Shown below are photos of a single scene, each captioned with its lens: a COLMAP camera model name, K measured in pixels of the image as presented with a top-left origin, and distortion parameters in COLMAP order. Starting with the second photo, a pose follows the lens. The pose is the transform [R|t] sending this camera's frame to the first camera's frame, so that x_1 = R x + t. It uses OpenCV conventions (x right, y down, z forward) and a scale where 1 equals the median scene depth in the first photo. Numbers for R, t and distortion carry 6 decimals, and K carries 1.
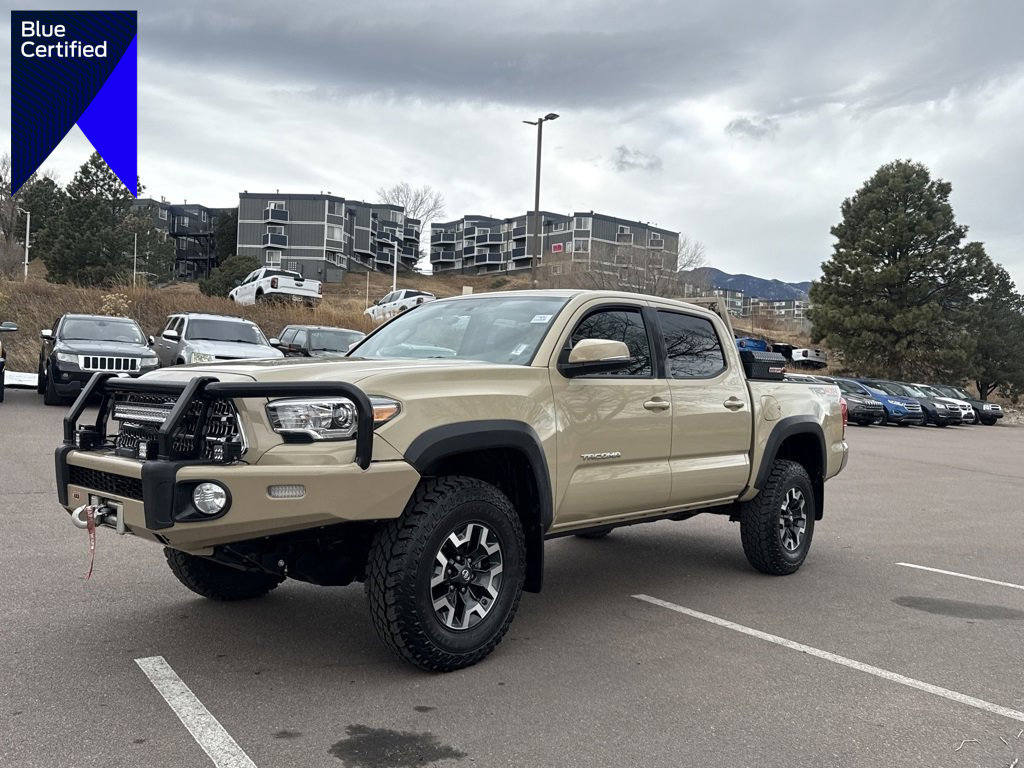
lens RADIAL K [[862.2, 0, 512.0], [0, 862.2, 384.0], [0, 0, 1]] dist [0.003490, -0.005055]
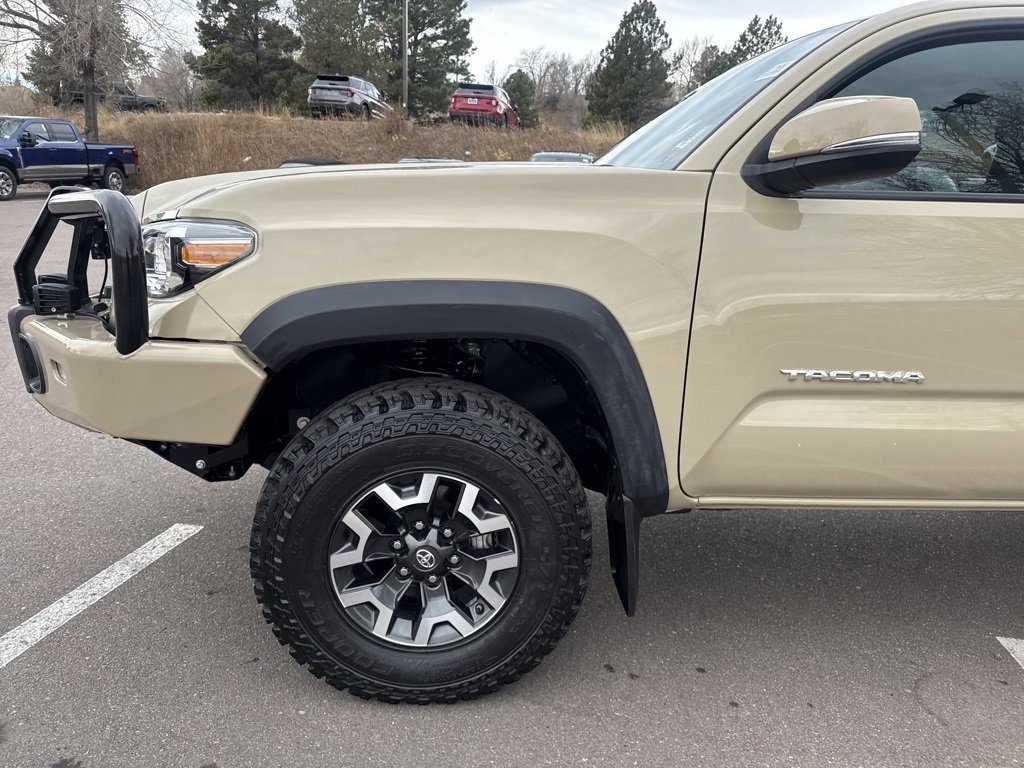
lens RADIAL K [[717.7, 0, 513.3], [0, 717.7, 390.1], [0, 0, 1]] dist [0.002215, -0.008194]
pose [[0.720468, 0.169690, -0.672407, 0.241830], [-0.018270, 0.973909, 0.226202, 0.009512], [0.693248, -0.150686, 0.704770, 0.633447]]
